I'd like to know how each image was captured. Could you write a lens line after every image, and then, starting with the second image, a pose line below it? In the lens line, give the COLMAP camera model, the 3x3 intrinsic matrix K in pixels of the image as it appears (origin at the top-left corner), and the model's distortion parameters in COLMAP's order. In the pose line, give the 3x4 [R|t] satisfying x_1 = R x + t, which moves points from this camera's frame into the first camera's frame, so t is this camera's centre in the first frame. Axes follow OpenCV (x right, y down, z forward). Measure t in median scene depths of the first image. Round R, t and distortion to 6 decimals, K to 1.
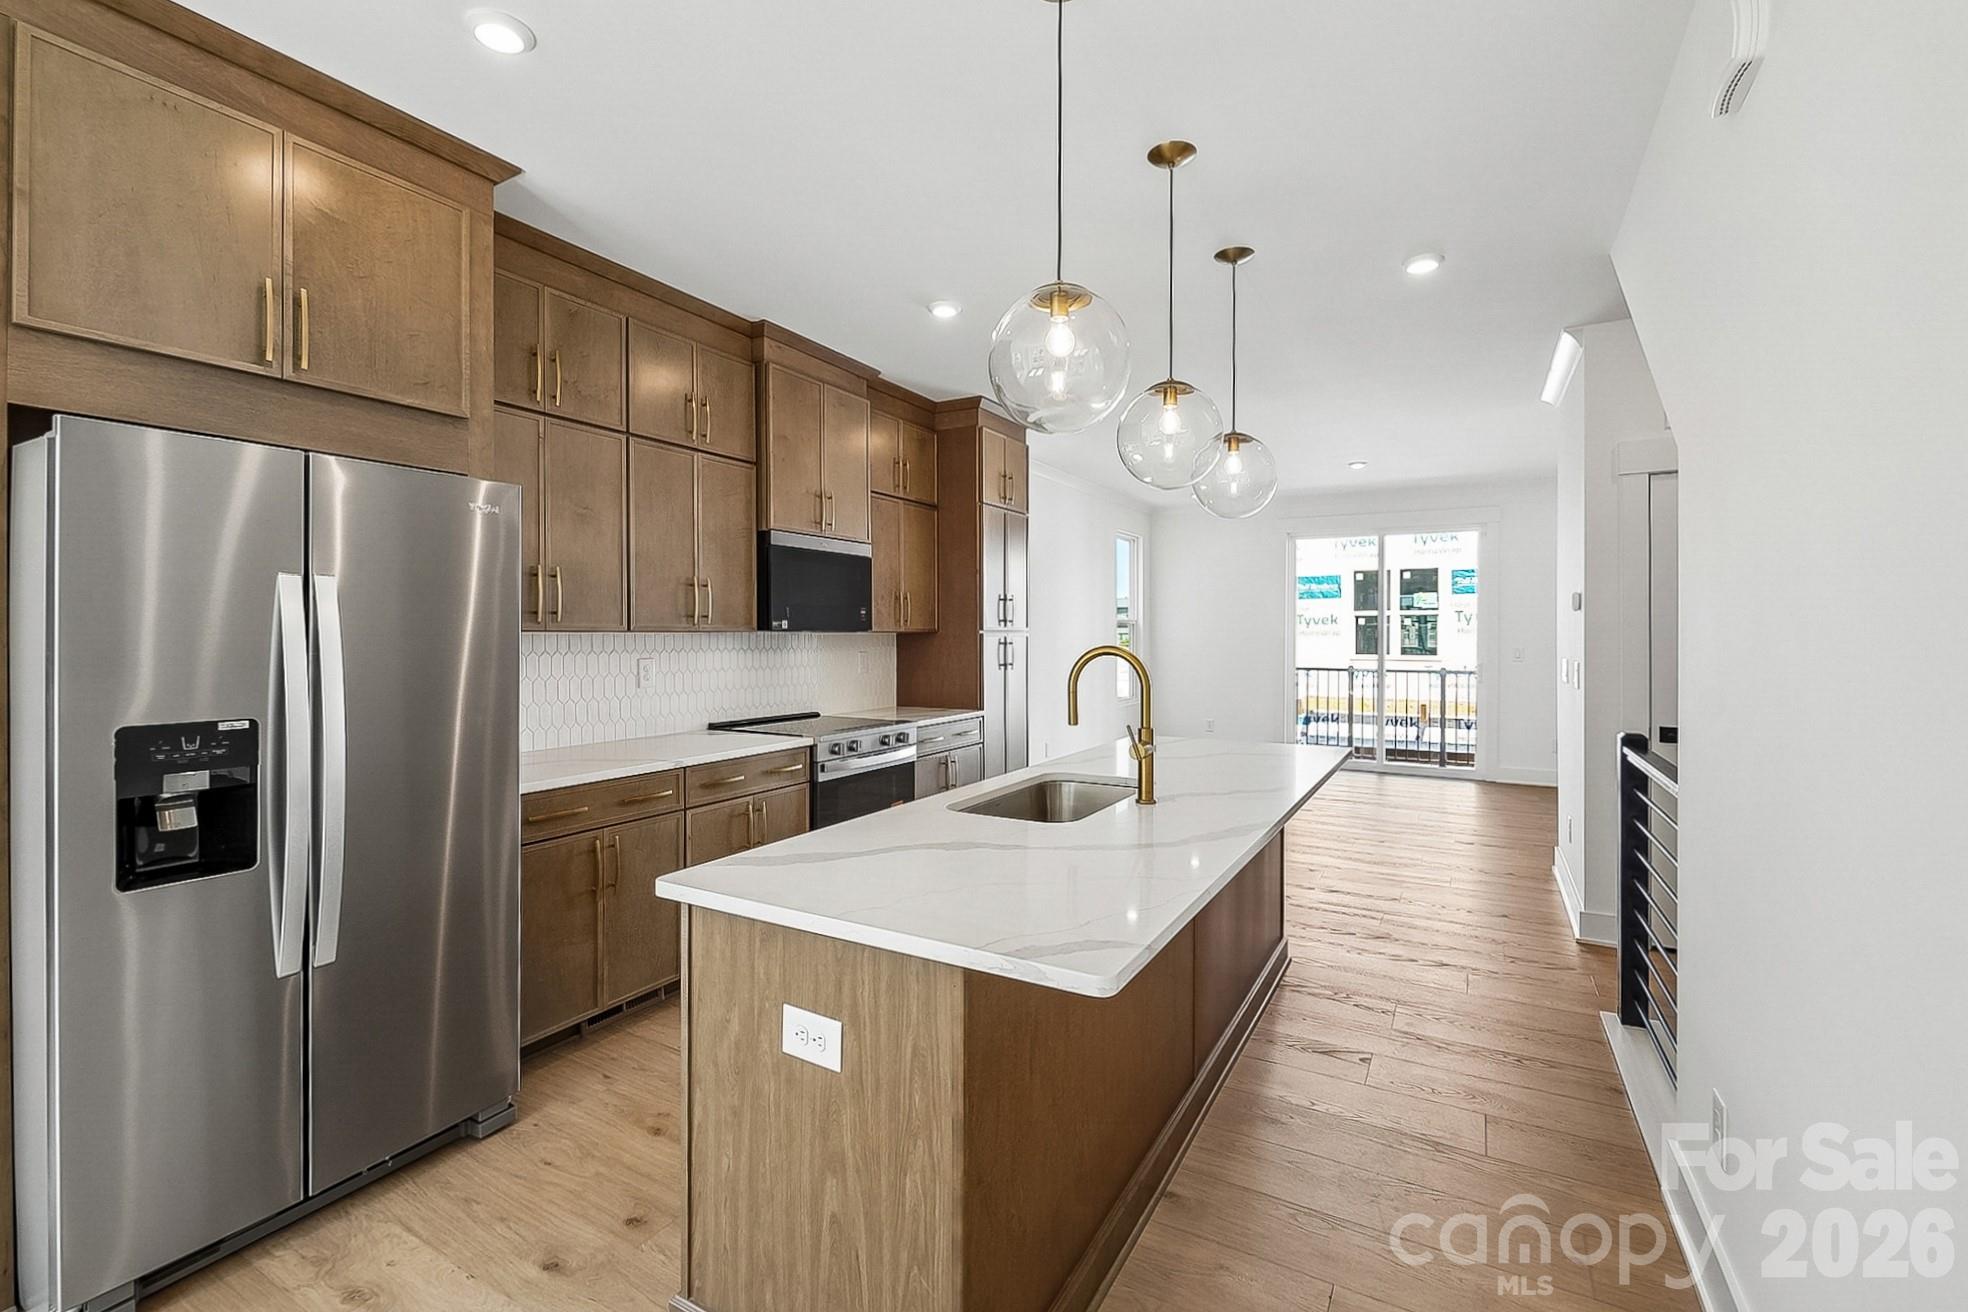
lens RADIAL K [[867.5, 0, 978.6], [0, 867.5, 638.2], [0, 0, 1]] dist [0.009235, 0.000809]
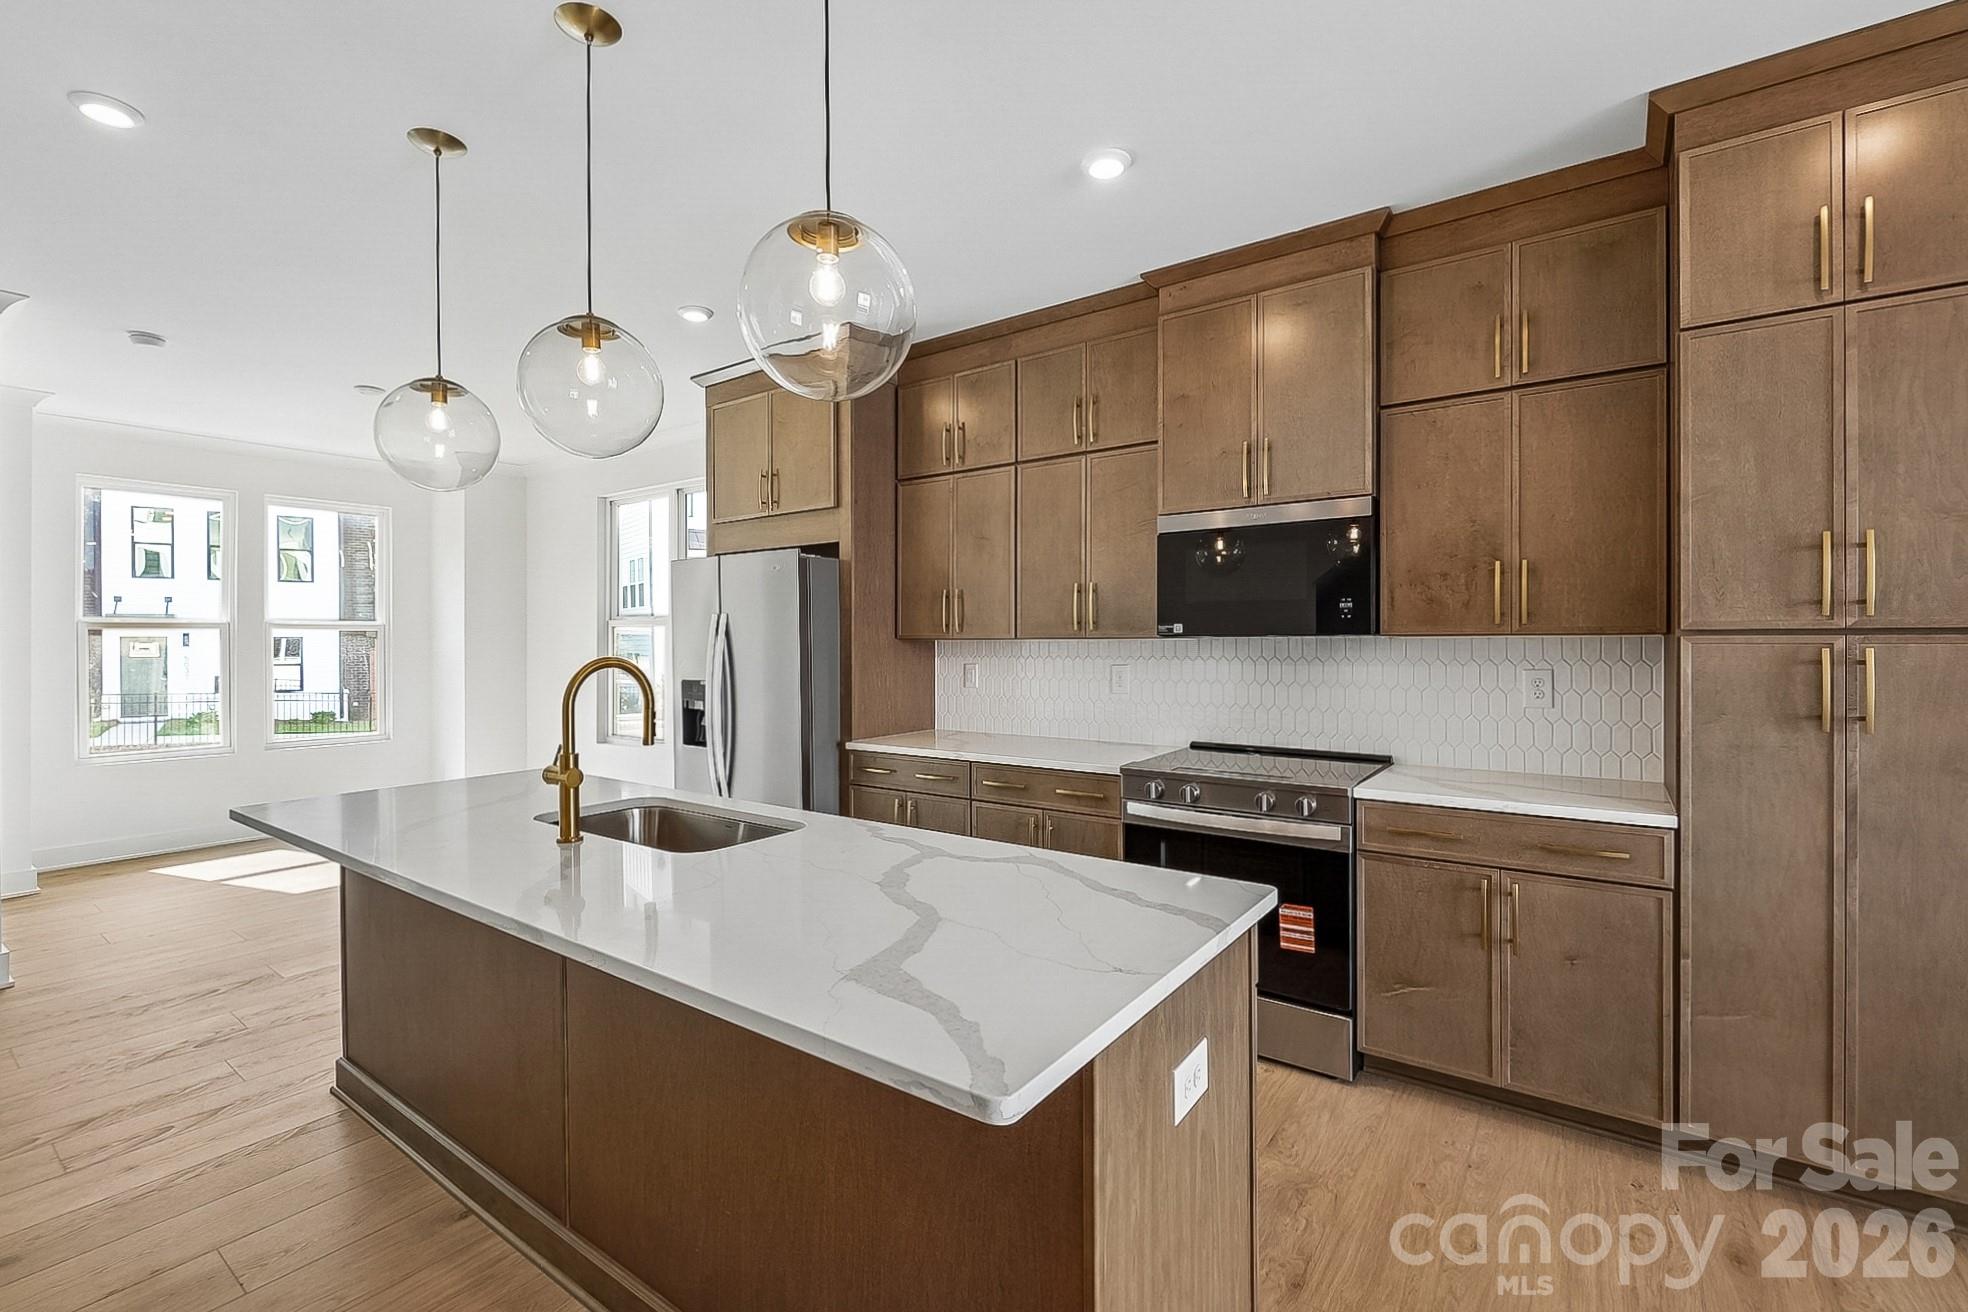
lens RADIAL K [[867.5, 0, 975.1], [0, 867.5, 646.3], [0, 0, 1]] dist [0.009235, 0.000809]
pose [[-0.107369, 0.007883, -0.994188, 0.653140], [0.002071, 0.999968, 0.007705, -0.006094], [0.994217, -0.001232, -0.107382, 0.965528]]
